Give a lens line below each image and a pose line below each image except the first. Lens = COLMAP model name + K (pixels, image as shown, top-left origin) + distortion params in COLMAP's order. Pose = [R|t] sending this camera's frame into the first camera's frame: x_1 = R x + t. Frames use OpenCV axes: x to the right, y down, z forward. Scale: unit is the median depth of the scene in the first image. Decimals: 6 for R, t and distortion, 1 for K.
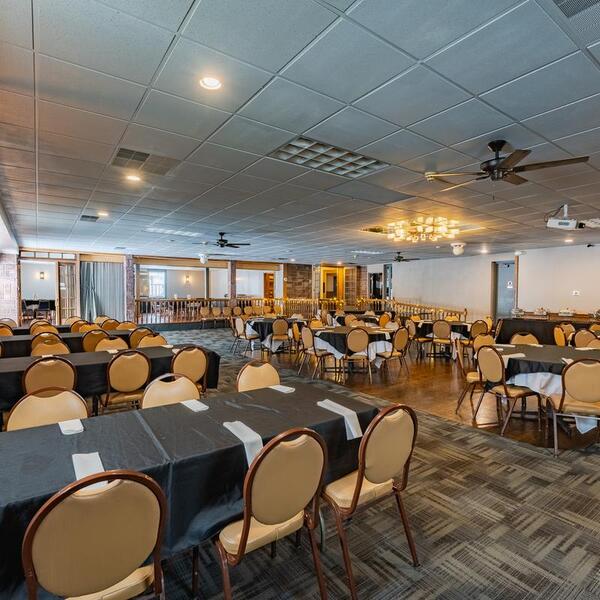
lens RADIAL K [[363.0, 0, 297.4], [0, 363.0, 302.6], [0, 0, 1]] dist [-0.002343, -0.000315]
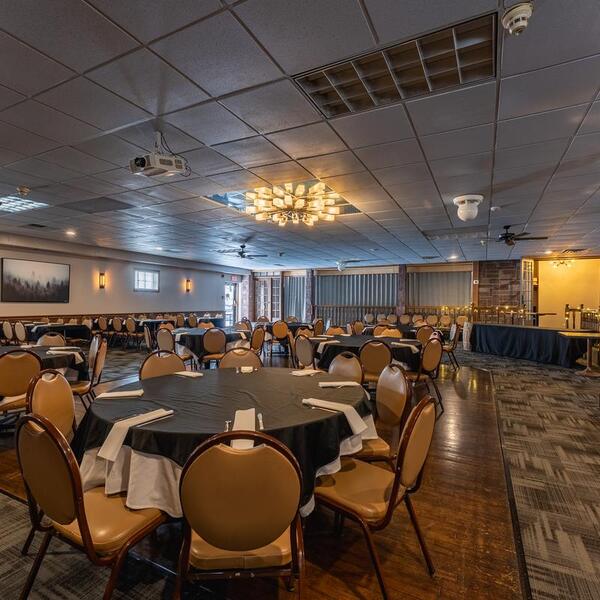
lens RADIAL K [[360.2, 0, 297.3], [0, 360.2, 302.2], [0, 0, 1]] dist [-0.000654, -0.000453]
pose [[0.457273, -0.001459, -0.889325, 0.602977], [-0.027327, 0.999503, -0.015691, 0.000636], [0.888906, 0.031477, 0.457006, 0.411075]]
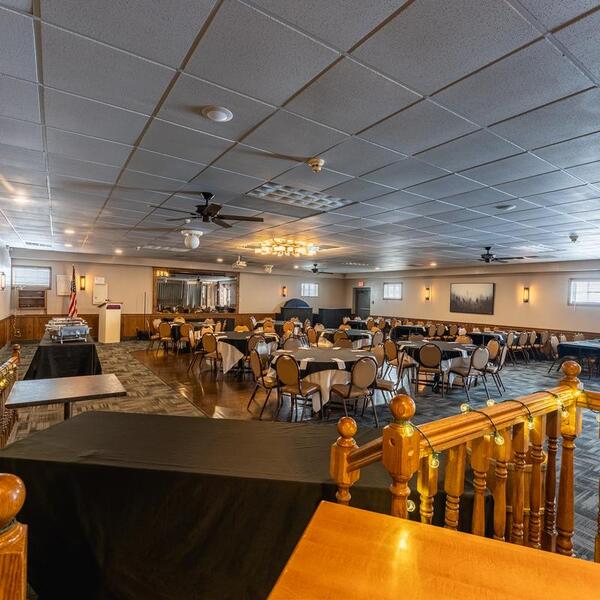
lens RADIAL K [[360.2, 0, 297.3], [0, 360.2, 302.2], [0, 0, 1]] dist [-0.000654, -0.000453]
pose [[-0.999046, -0.033290, 0.028270, 0.170891], [-0.032305, 0.998878, 0.034638, -0.044850], [-0.029391, 0.033692, -0.999000, 1.265394]]
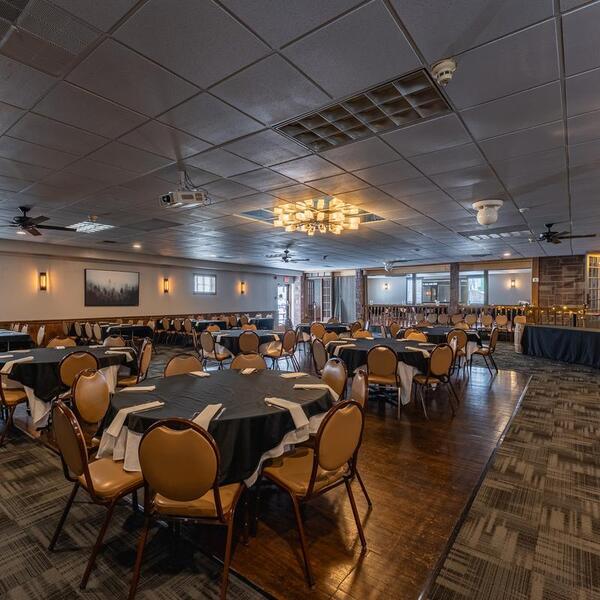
lens RADIAL K [[360.2, 0, 297.3], [0, 360.2, 302.2], [0, 0, 1]] dist [-0.000654, -0.000453]
pose [[0.292576, 0.002958, -0.956238, 0.652908], [-0.020083, 0.999794, -0.003052, -0.010676], [0.956031, 0.020097, 0.292575, 0.442148]]
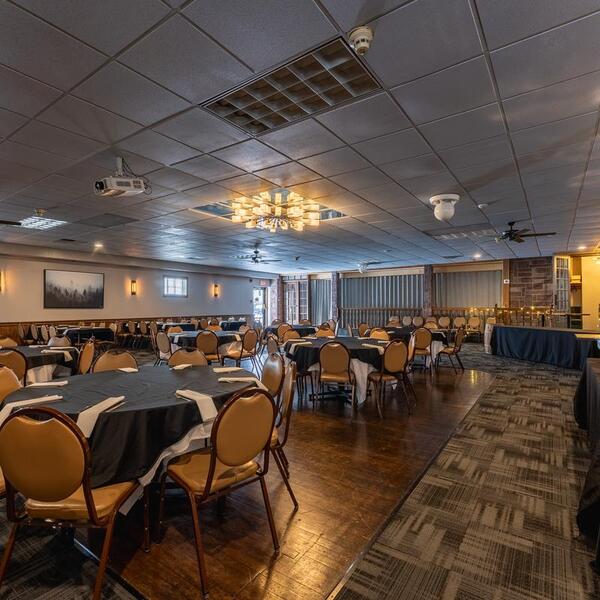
lens RADIAL K [[363.0, 0, 297.4], [0, 363.0, 302.6], [0, 0, 1]] dist [-0.002343, -0.000315]
pose [[0.331237, -0.013507, -0.943451, 0.652276], [-0.016847, 0.999653, -0.020226, -0.000771], [0.943397, 0.022594, 0.330895, 0.476899]]
